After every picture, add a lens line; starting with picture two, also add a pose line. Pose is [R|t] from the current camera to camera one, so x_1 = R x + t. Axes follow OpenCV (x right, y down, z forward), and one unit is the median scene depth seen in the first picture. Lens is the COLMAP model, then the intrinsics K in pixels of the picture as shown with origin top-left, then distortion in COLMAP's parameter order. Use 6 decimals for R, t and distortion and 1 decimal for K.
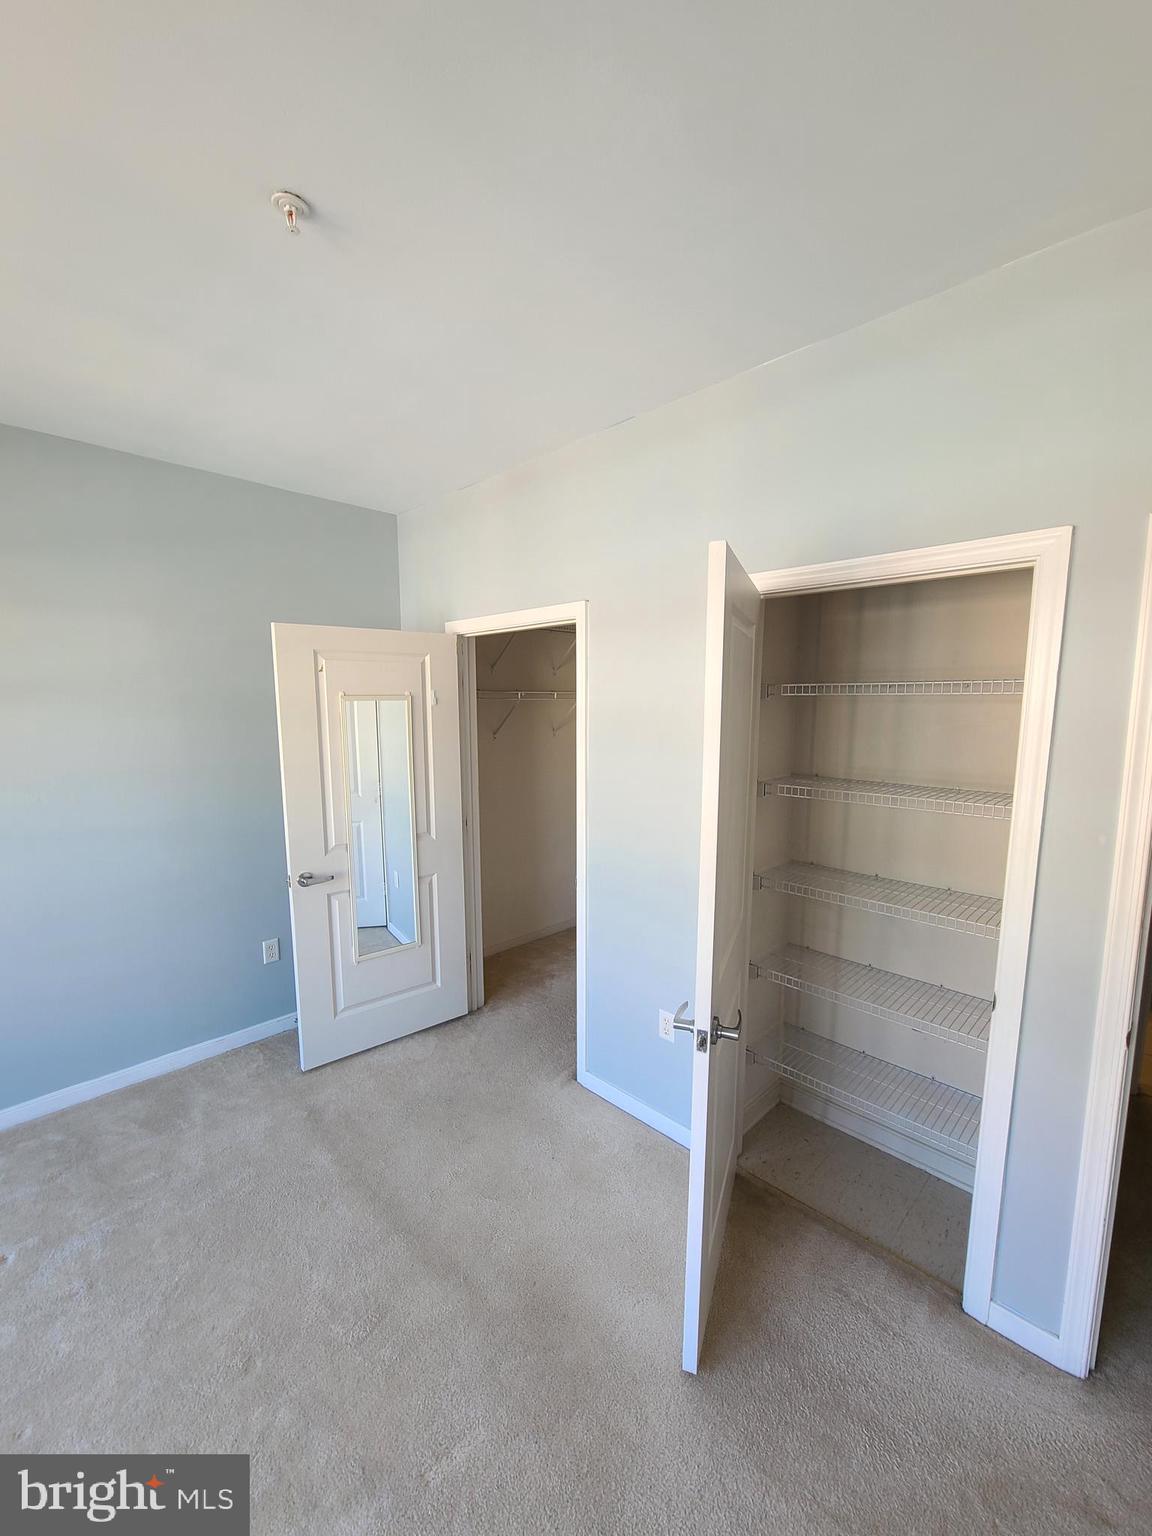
lens RADIAL K [[627.1, 0, 568.0], [0, 627.1, 782.3], [0, 0, 1]] dist [-0.002382, -0.000210]
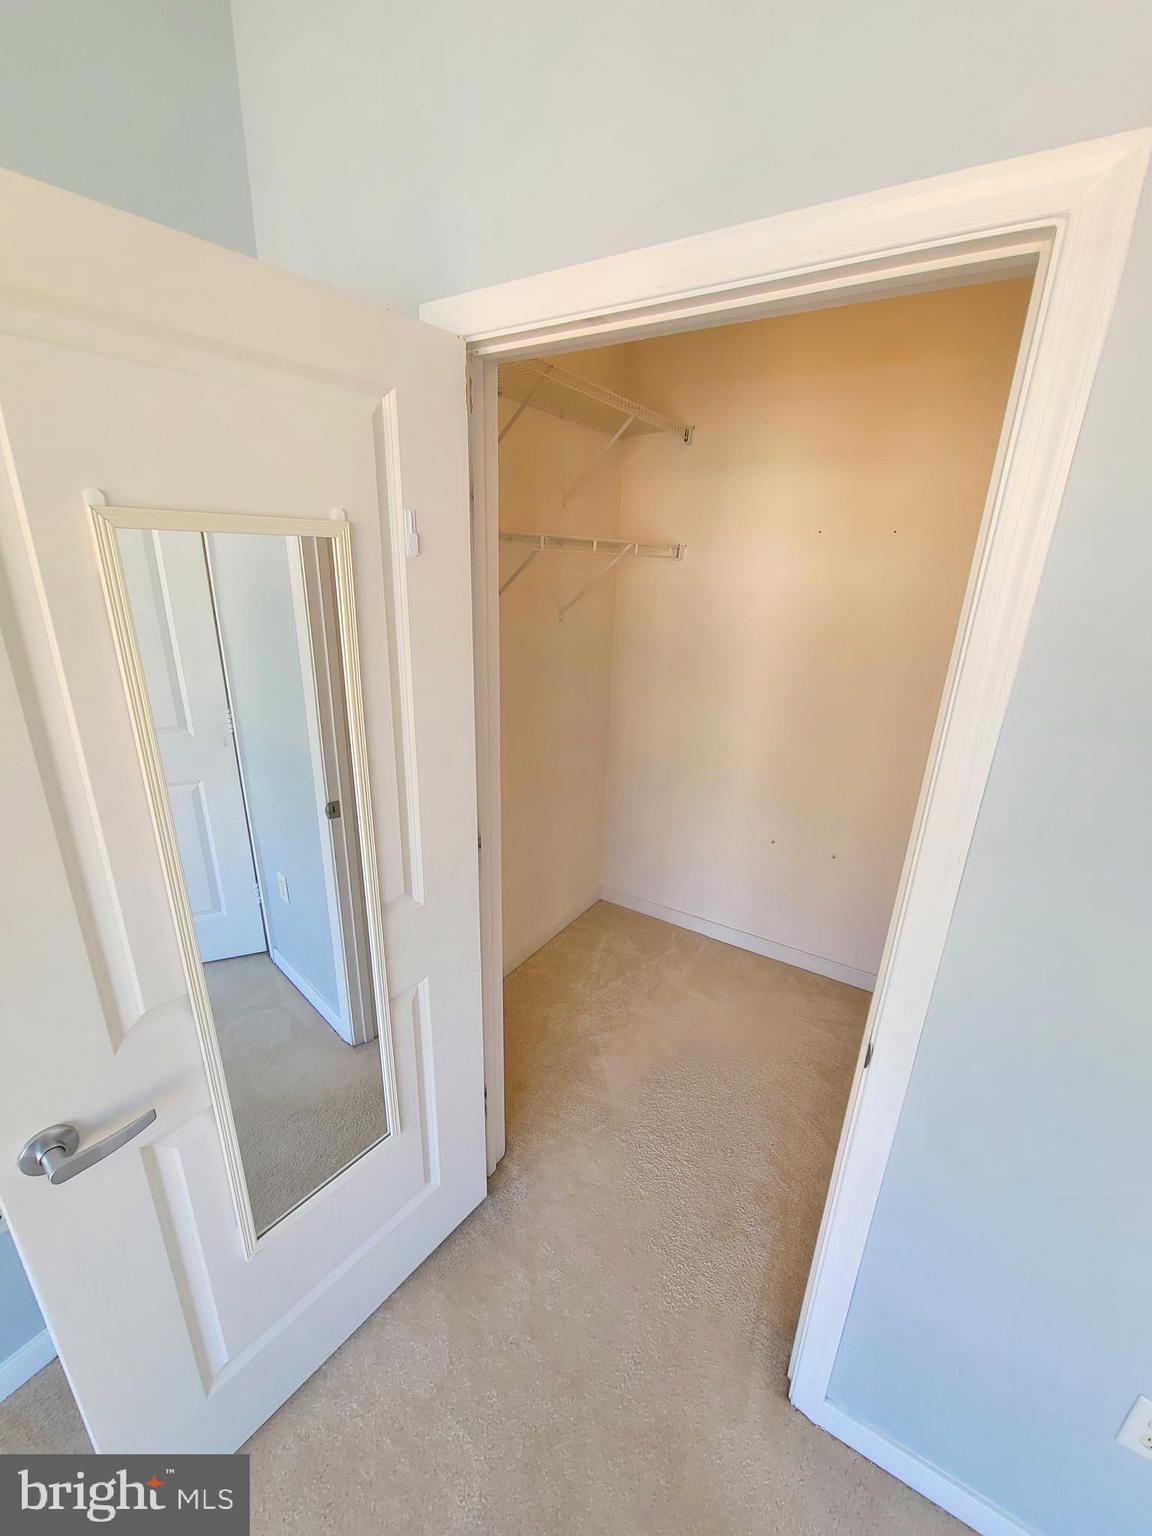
lens RADIAL K [[627.1, 0, 568.0], [0, 627.1, 782.3], [0, 0, 1]] dist [-0.002382, -0.000210]
pose [[0.972976, -0.041107, 0.227218, -0.210069], [-0.010505, 0.975126, 0.221400, -0.077022], [-0.230667, -0.217804, 0.948343, 0.611917]]
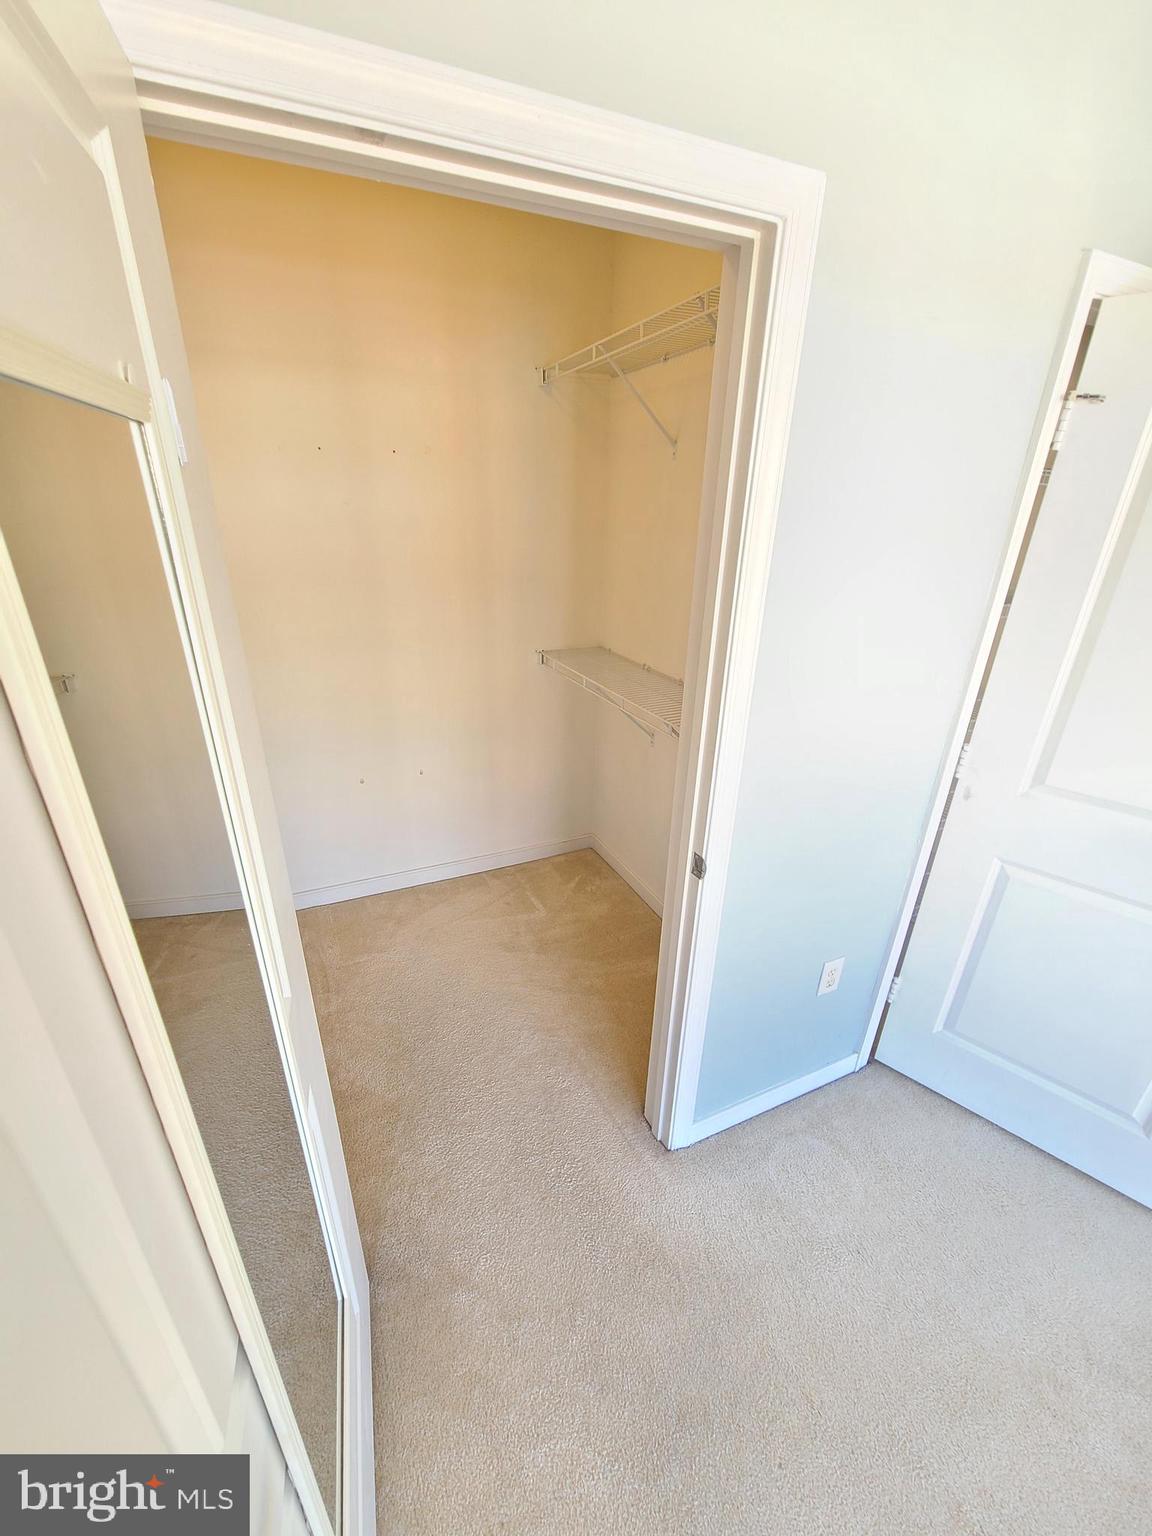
lens RADIAL K [[627.1, 0, 568.0], [0, 627.1, 782.3], [0, 0, 1]] dist [-0.002382, -0.000210]
pose [[0.349083, -0.367333, 0.862095, -0.377656], [0.091870, 0.928952, 0.358620, -0.086169], [-0.932578, -0.045987, 0.358028, 0.791125]]
